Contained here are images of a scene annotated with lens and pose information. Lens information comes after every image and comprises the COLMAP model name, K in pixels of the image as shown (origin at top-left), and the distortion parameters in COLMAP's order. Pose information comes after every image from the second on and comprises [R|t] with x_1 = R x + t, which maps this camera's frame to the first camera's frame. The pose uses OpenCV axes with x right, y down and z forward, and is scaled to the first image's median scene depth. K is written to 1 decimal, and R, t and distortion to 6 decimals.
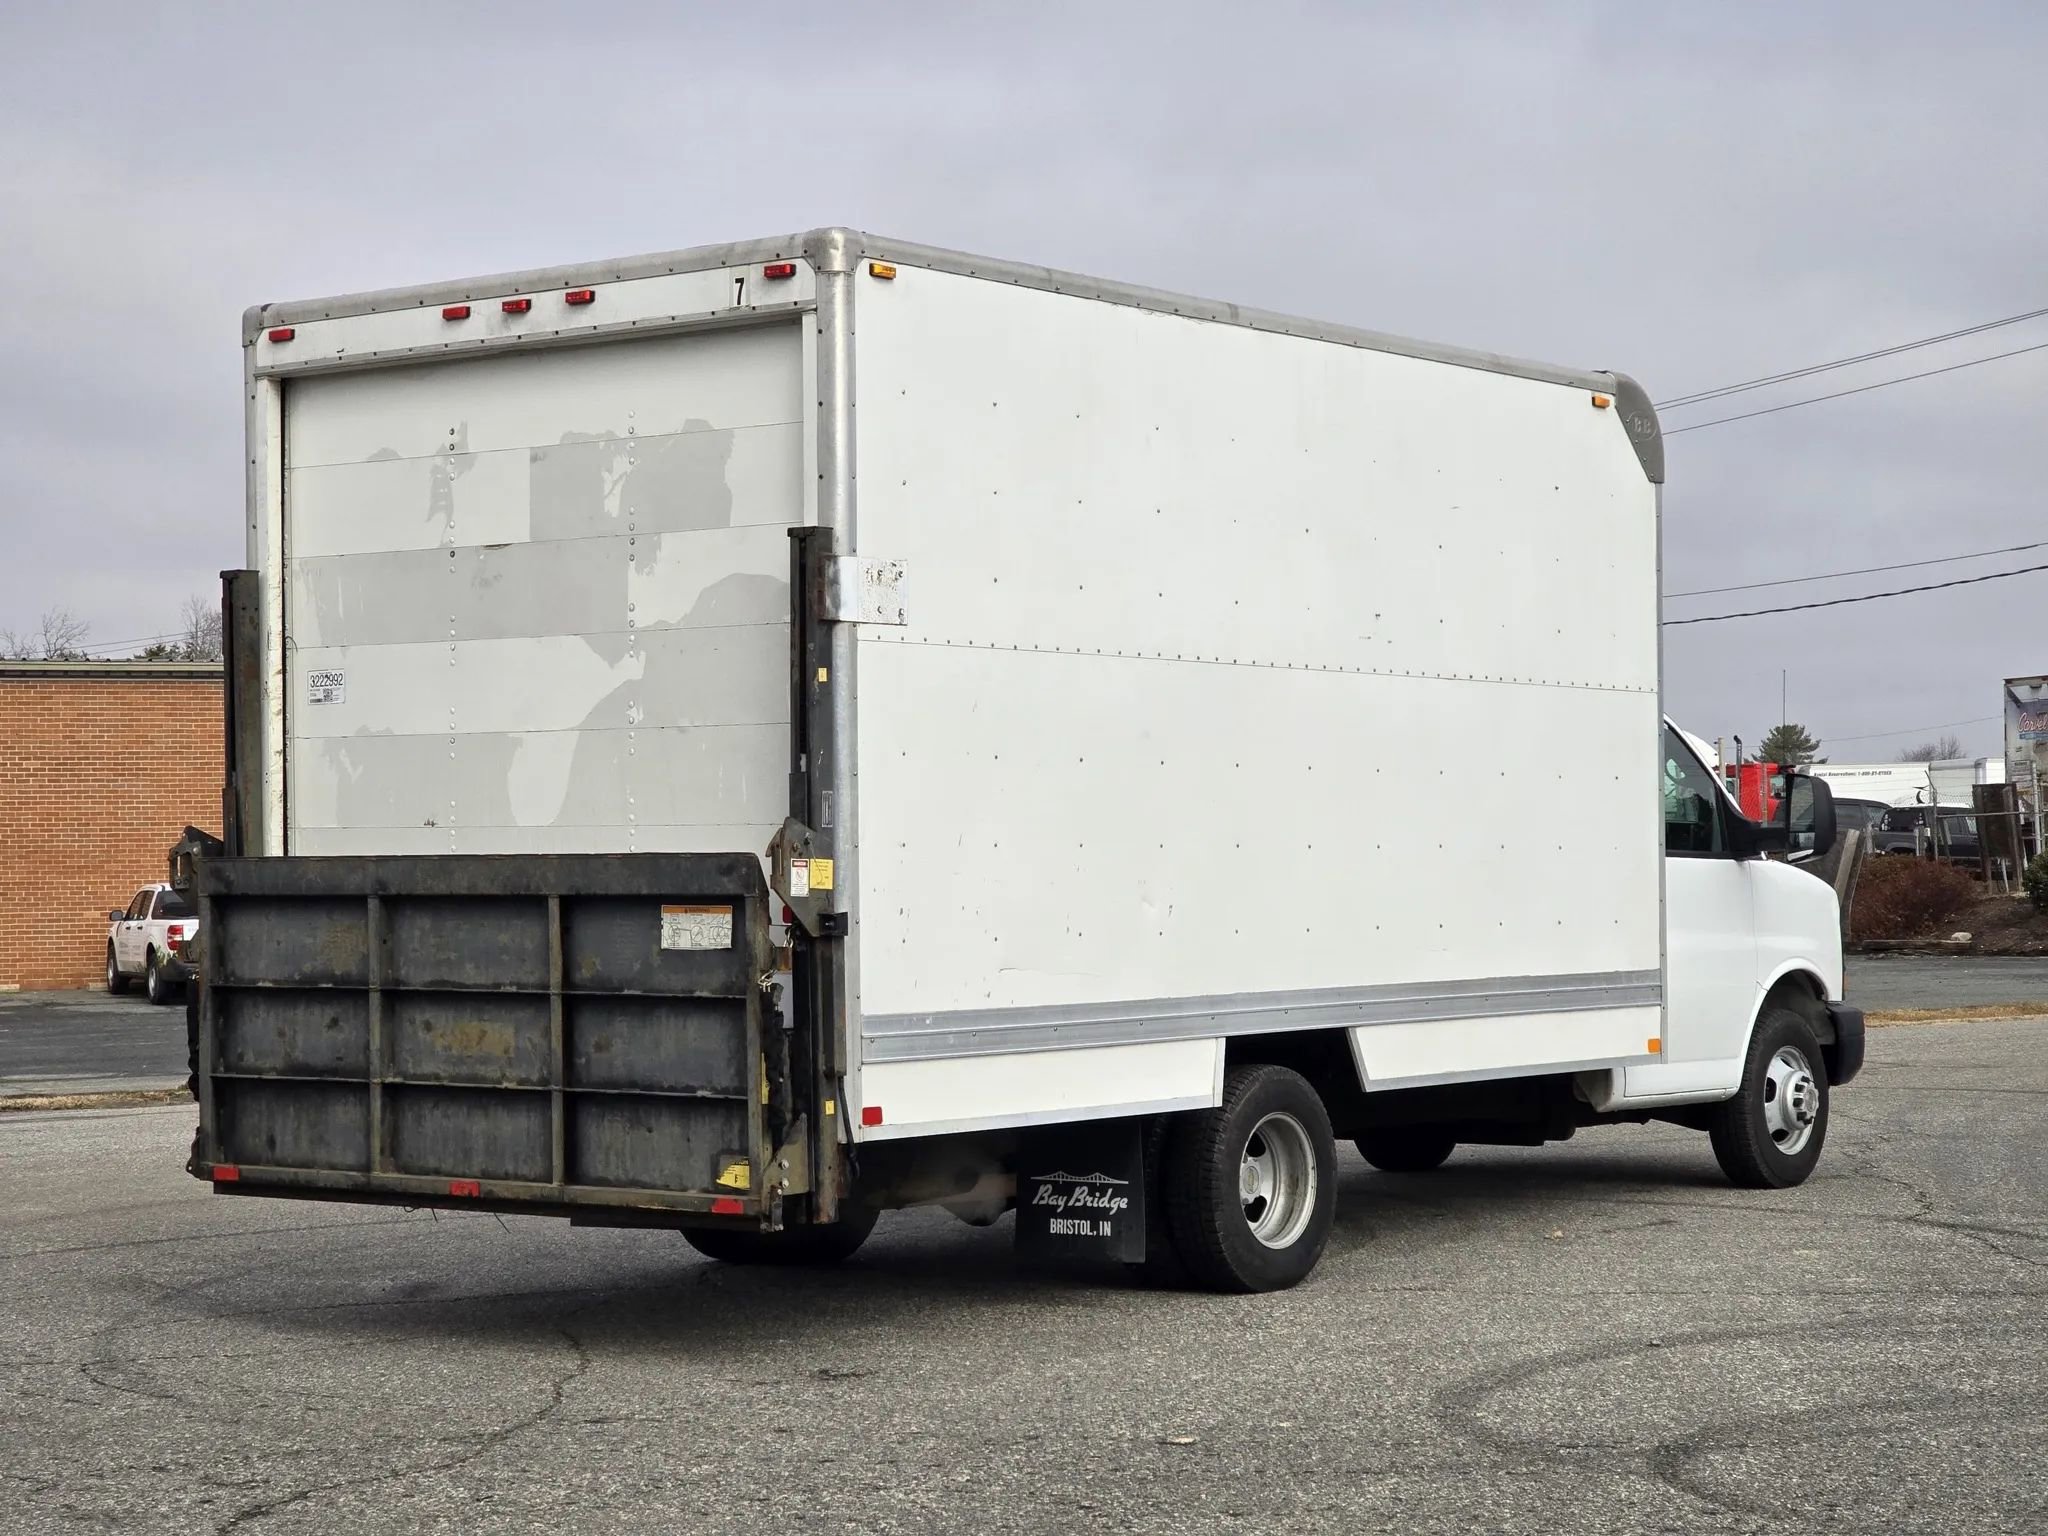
lens RADIAL K [[4146.4, 0, 1028.9], [0, 4146.4, 855.2], [0, 0, 1]] dist [-0.858045, 17.777680]
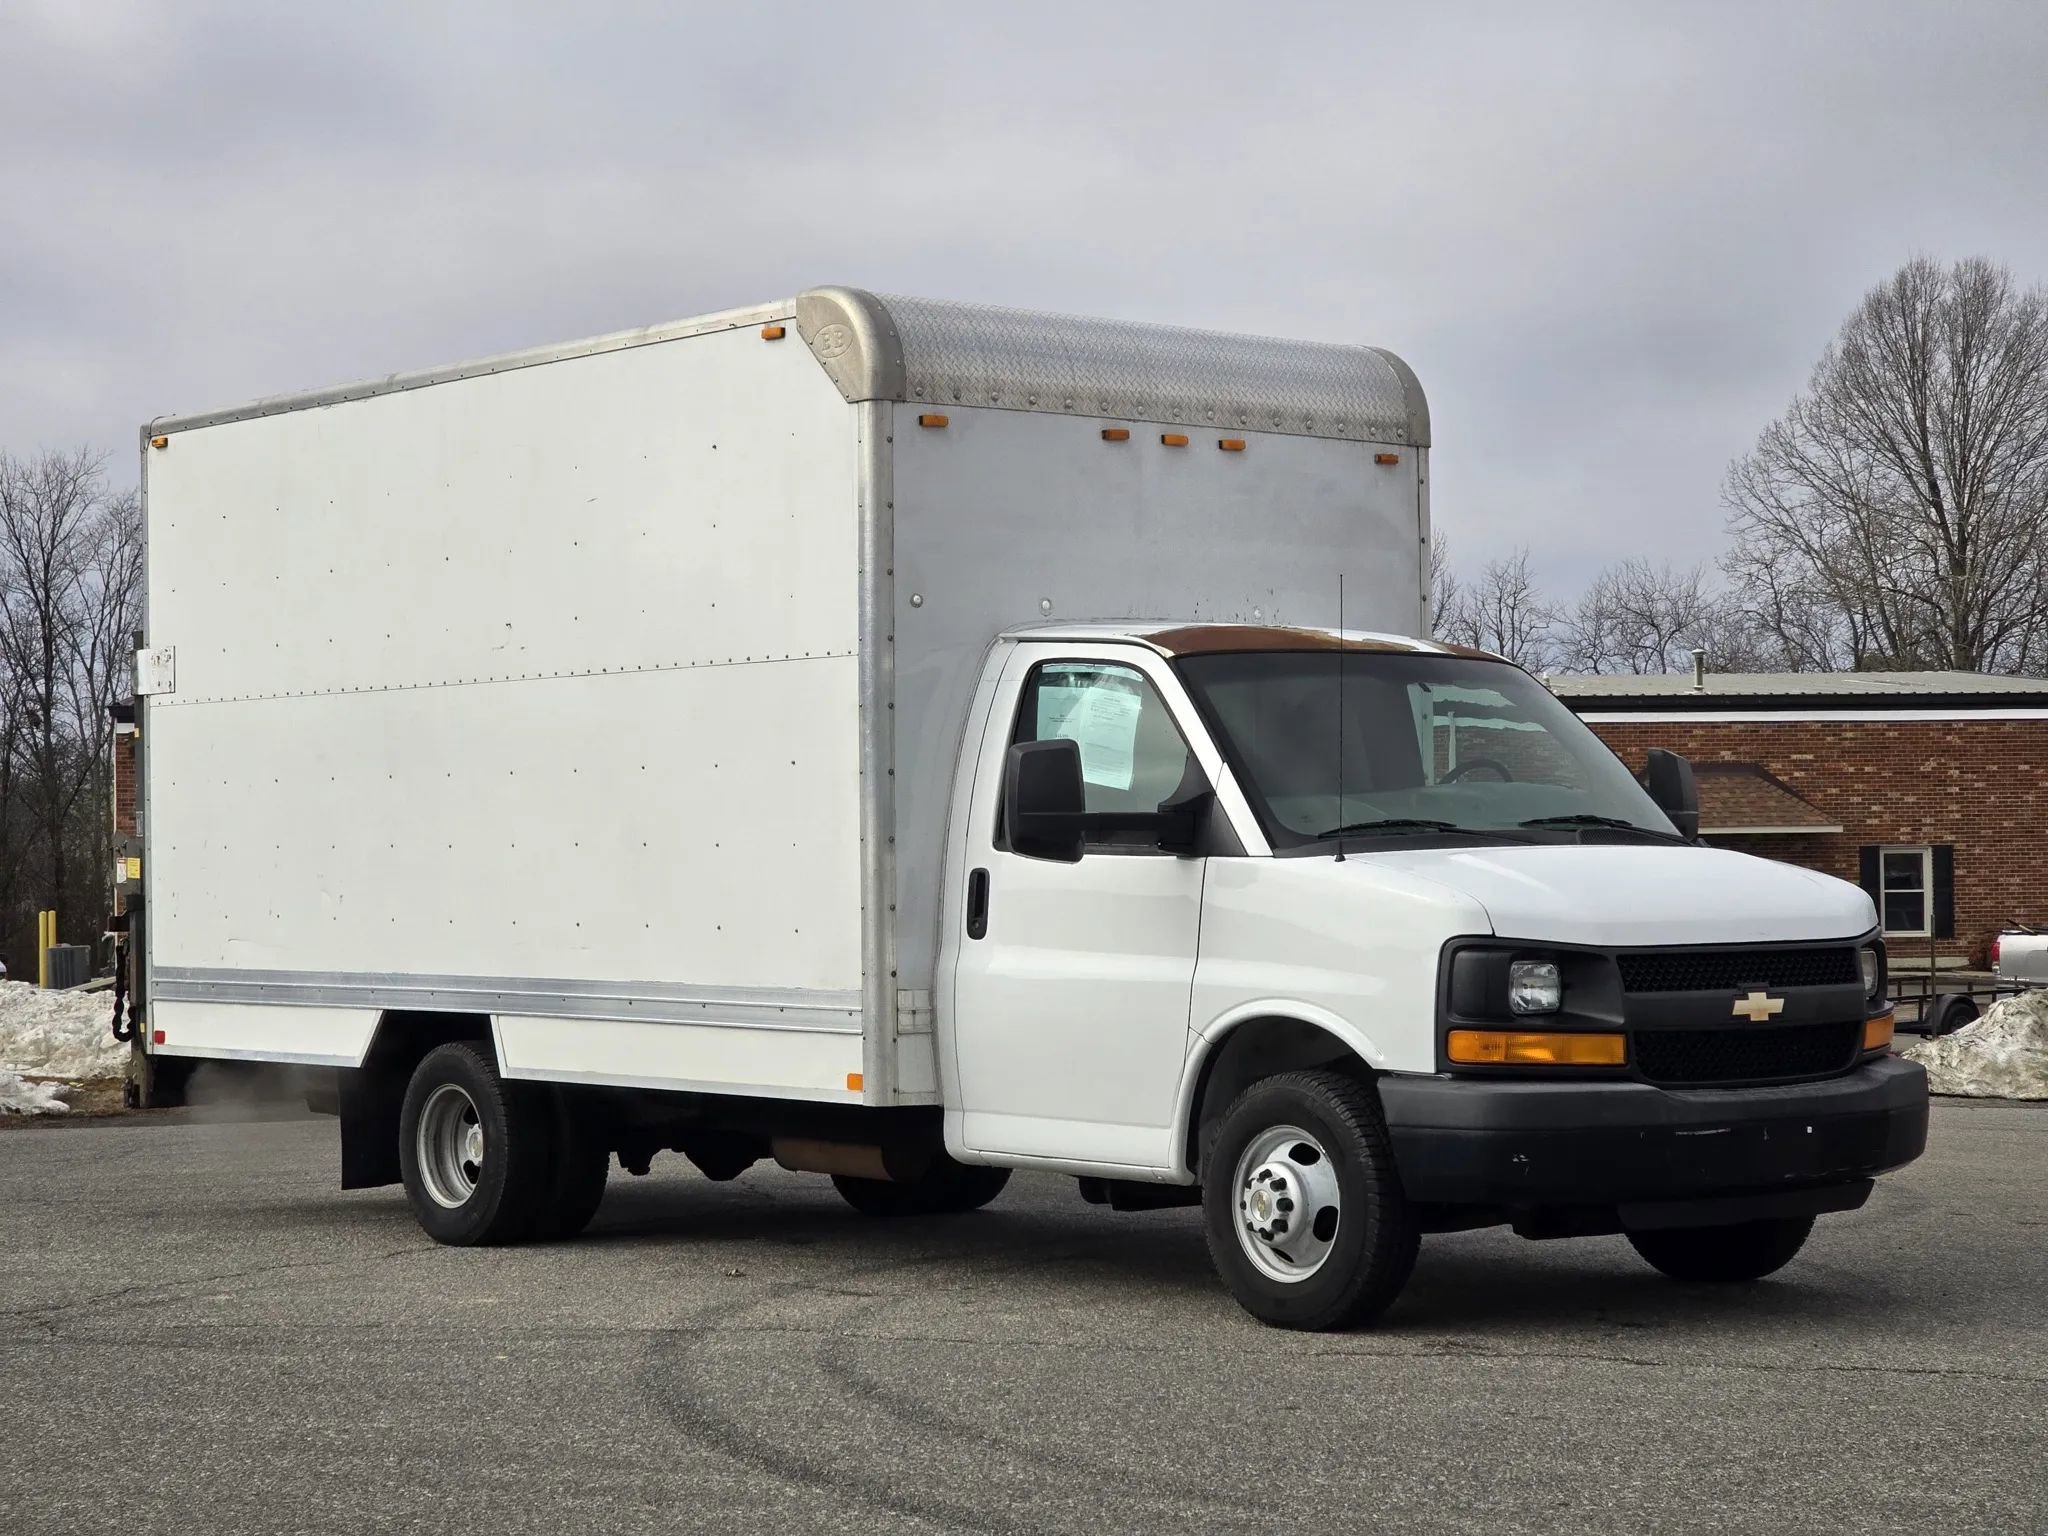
lens RADIAL K [[3948.5, 0, 961.8], [0, 3948.5, 763.9], [0, 0, 1]] dist [-0.638178, 8.646612]
pose [[-0.247448, -0.010048, -0.968849, 1.147755], [0.015715, 0.999773, -0.014382, -0.007398], [0.968774, -0.018784, -0.247234, 1.527938]]
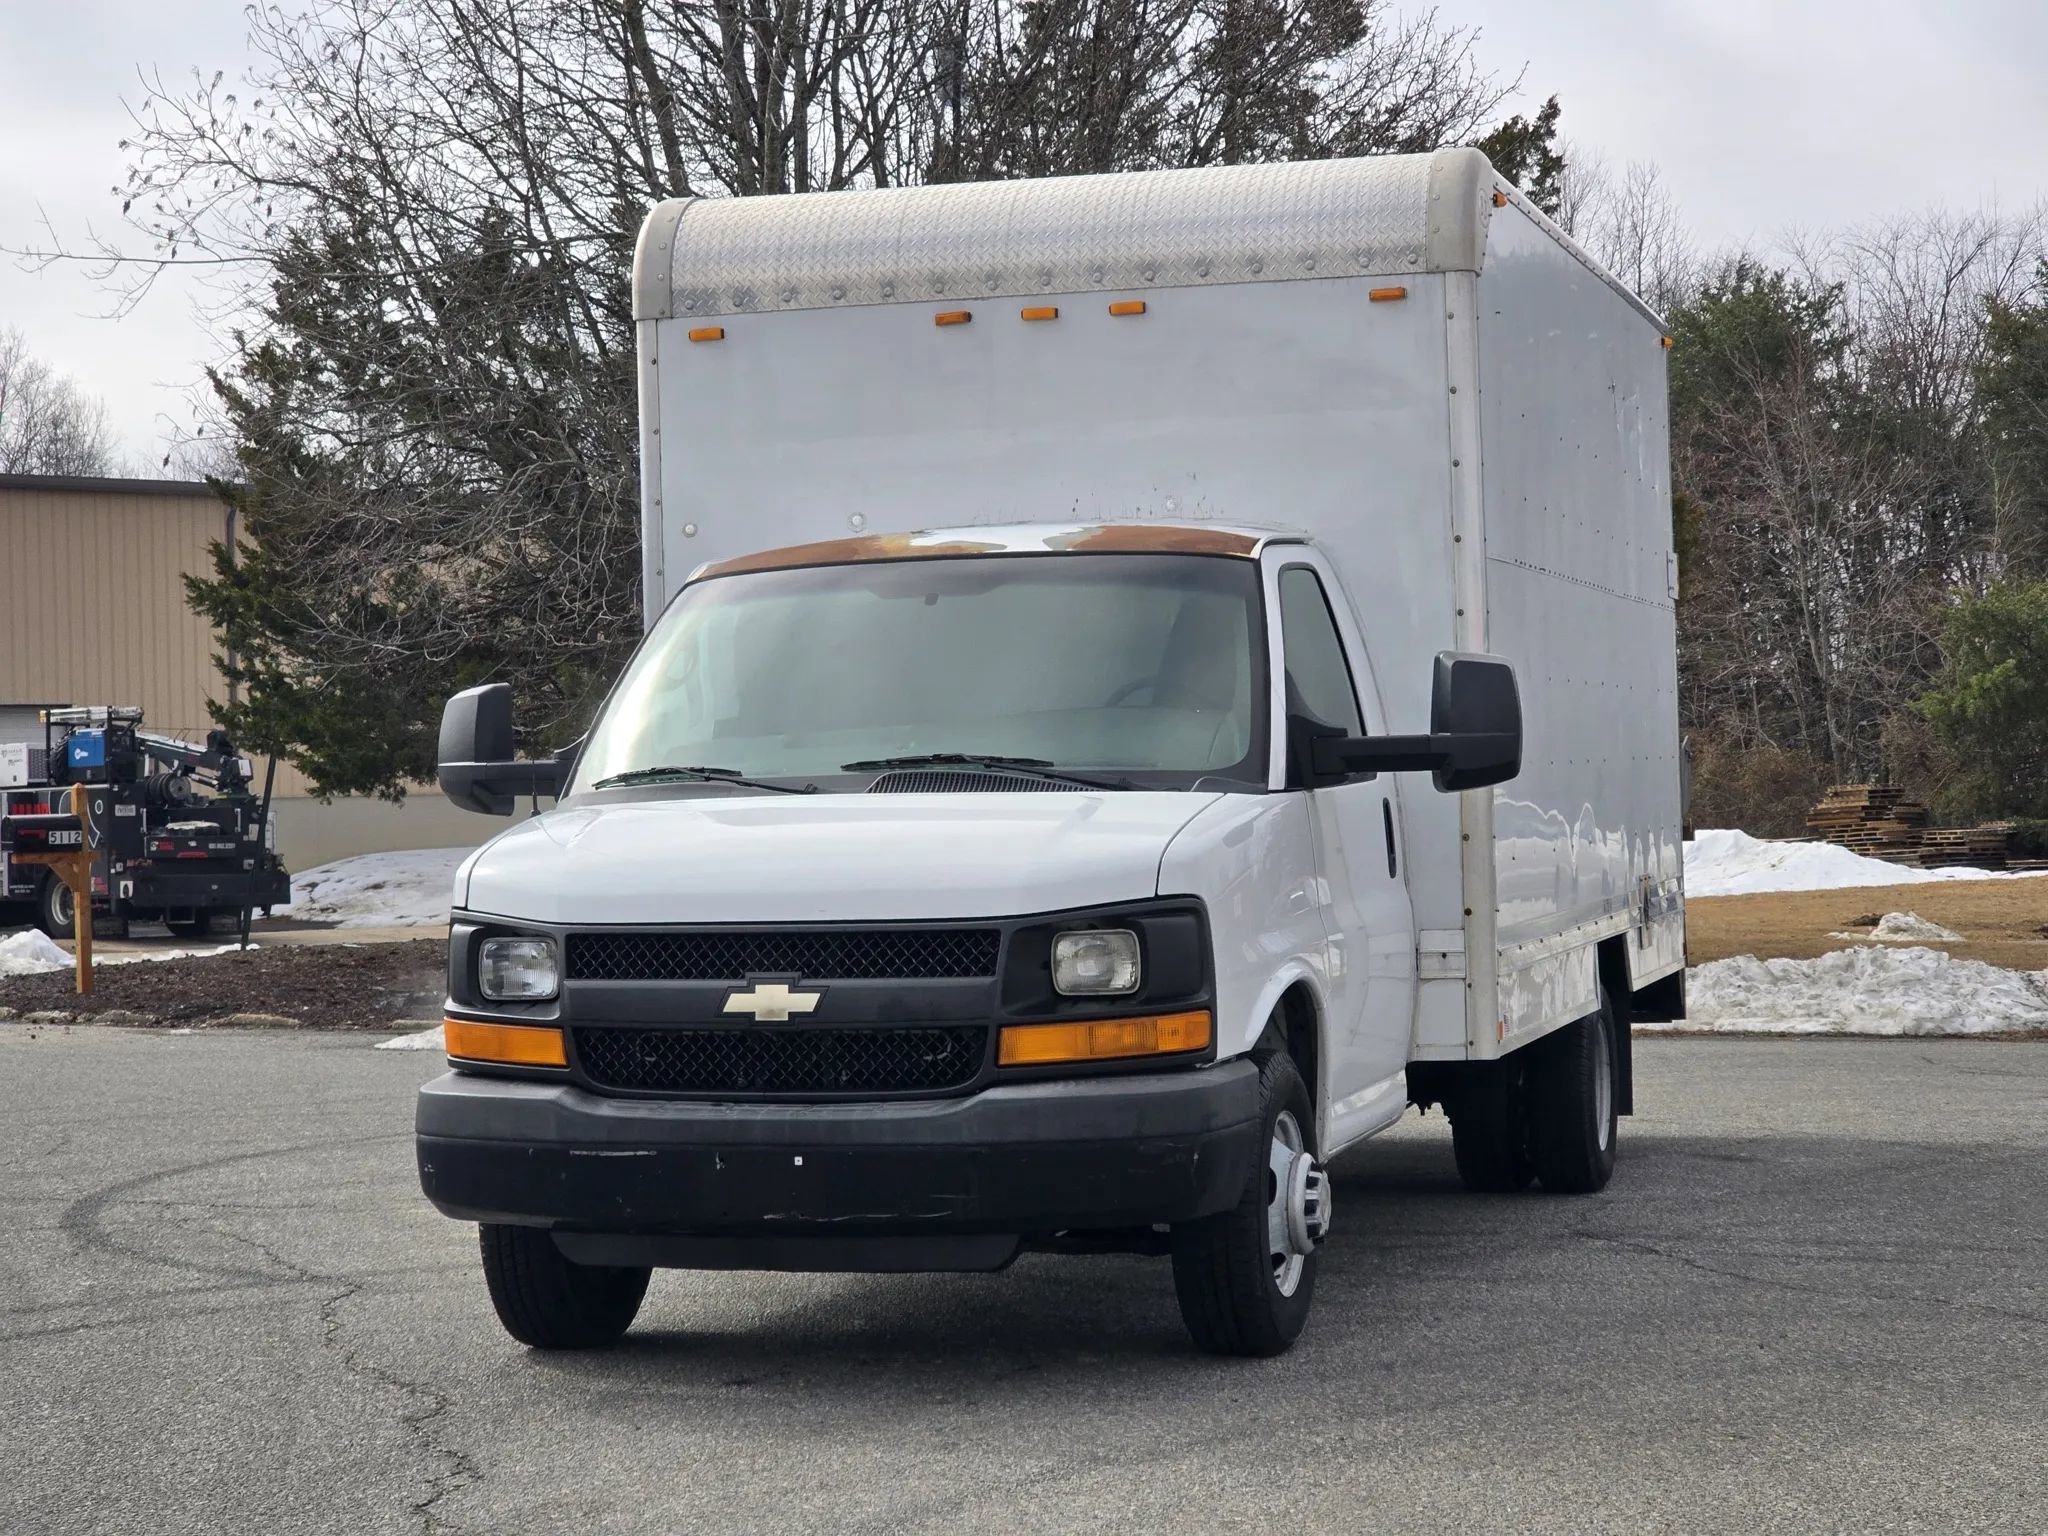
lens RADIAL K [[3825.0, 0, 1024.0], [0, 3825.0, 768.0], [0, 0, 1]] dist [-0.354990, 6.832752]
pose [[-0.931249, 0.032585, -0.362924, 0.441844], [0.035889, 0.999353, -0.002363, -0.001135], [0.362612, -0.015226, -0.931816, 2.146282]]
